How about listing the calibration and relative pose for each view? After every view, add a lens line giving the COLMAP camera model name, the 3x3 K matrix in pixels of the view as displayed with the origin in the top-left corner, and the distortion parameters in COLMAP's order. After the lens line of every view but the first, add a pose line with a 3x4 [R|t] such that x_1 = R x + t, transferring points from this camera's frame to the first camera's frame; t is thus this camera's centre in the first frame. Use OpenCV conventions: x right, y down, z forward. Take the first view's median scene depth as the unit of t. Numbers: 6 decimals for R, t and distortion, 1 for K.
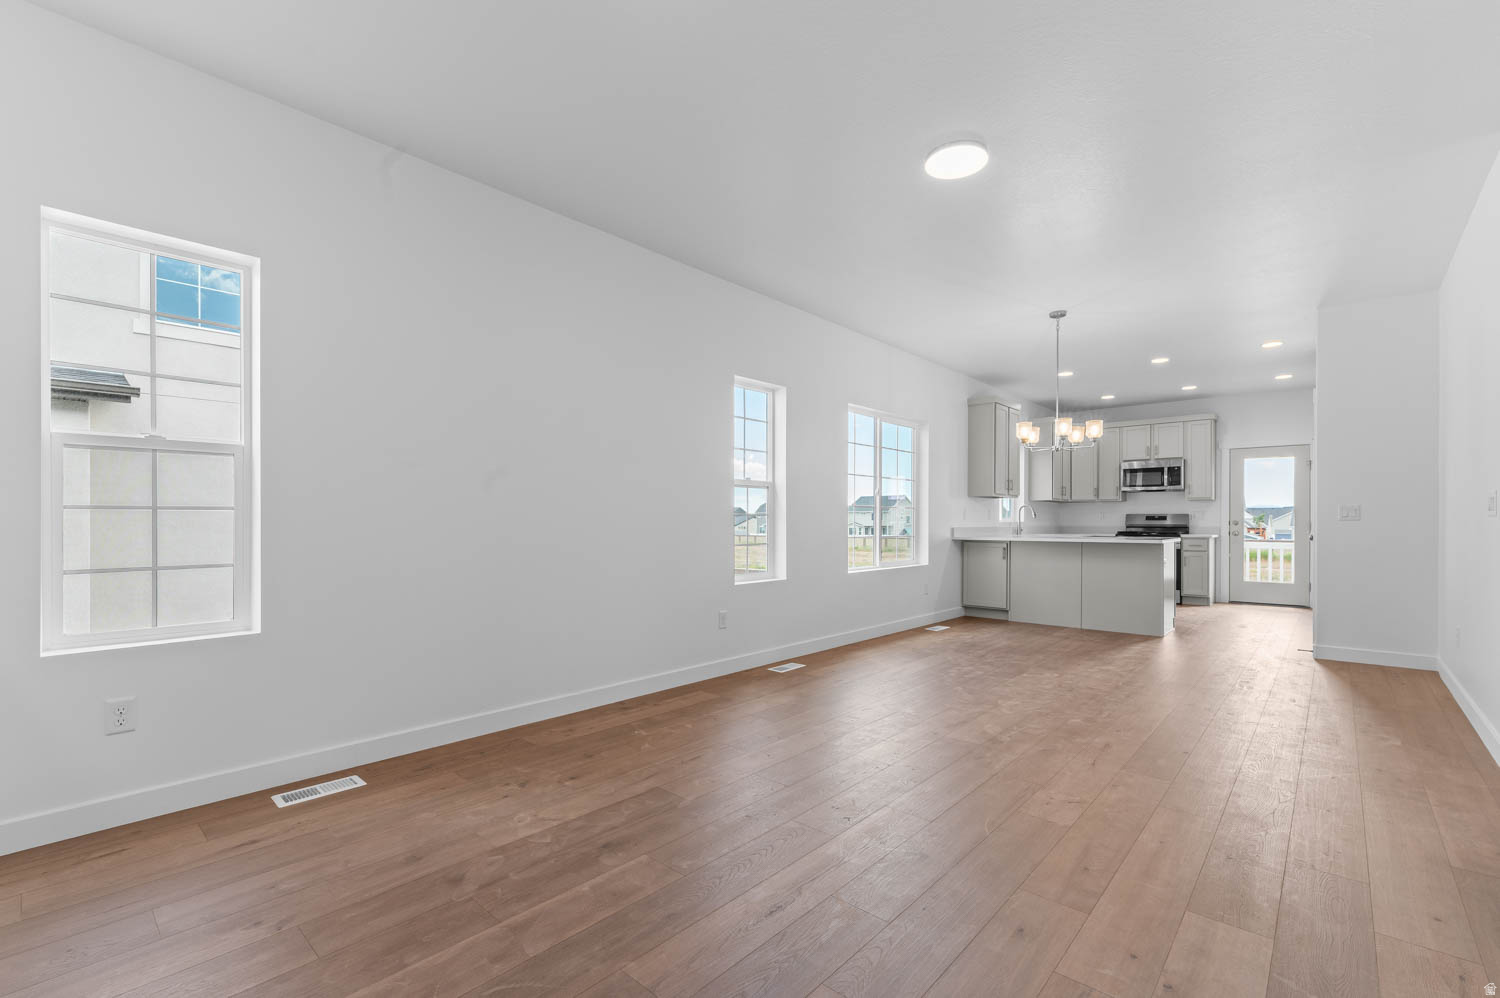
lens RADIAL K [[655.6, 0, 751.0], [0, 655.6, 524.2], [0, 0, 1]] dist [0.002585, 0.000332]
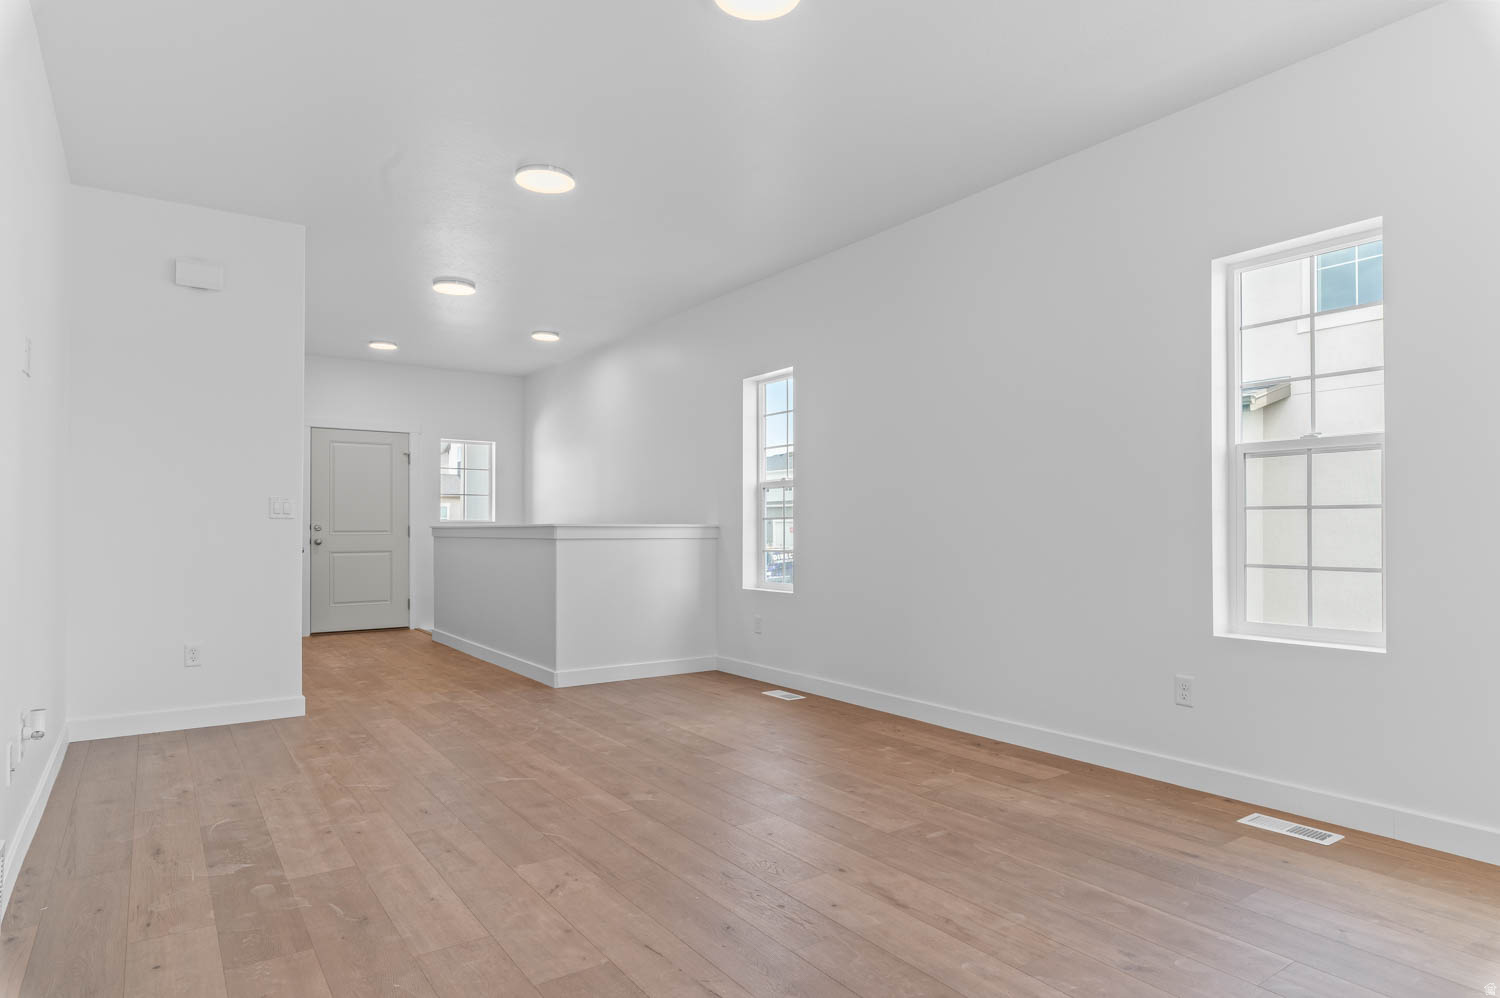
lens RADIAL K [[768.1, 0, 750.6], [0, 768.1, 507.2], [0, 0, 1]] dist [-0.041980, 0.000348]
pose [[-0.174895, -0.013033, -0.984501, 0.883453], [-0.003111, 0.999915, -0.012685, -0.019901], [0.984582, 0.000844, -0.174921, 0.907010]]
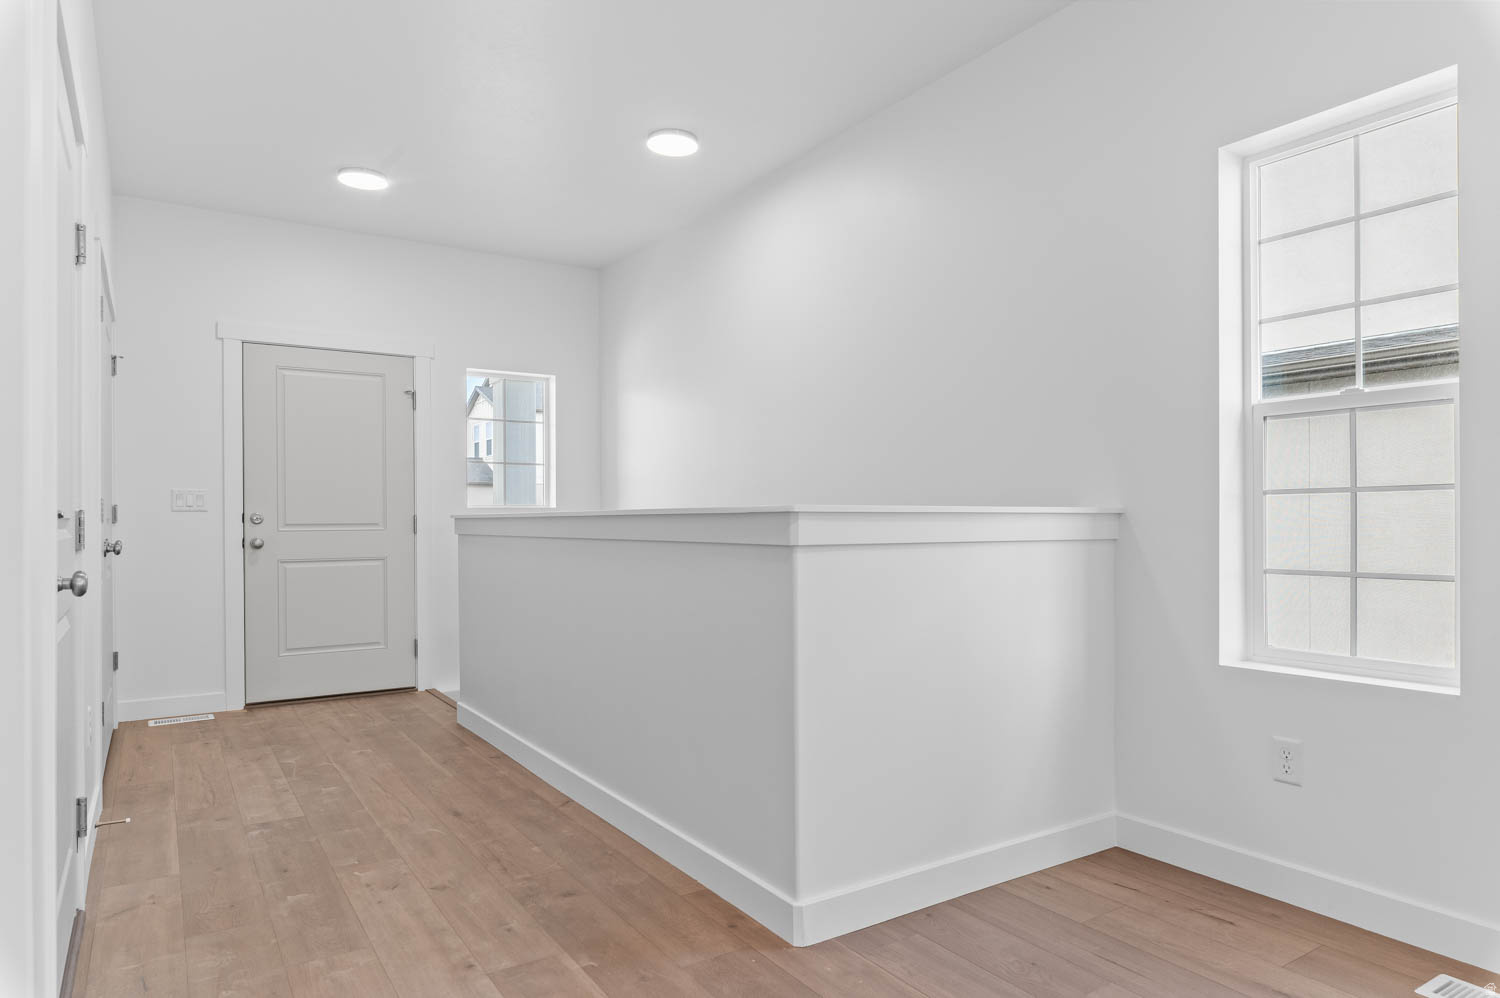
lens RADIAL K [[907.1, 0, 750.0], [0, 907.1, 499.0], [0, 0, 1]] dist [-0.006584, -0.001670]
pose [[-0.244048, -0.006105, -0.969744, 0.143431], [0.000647, 0.999979, -0.006458, -0.005976], [0.969763, -0.002204, -0.244039, 0.410298]]
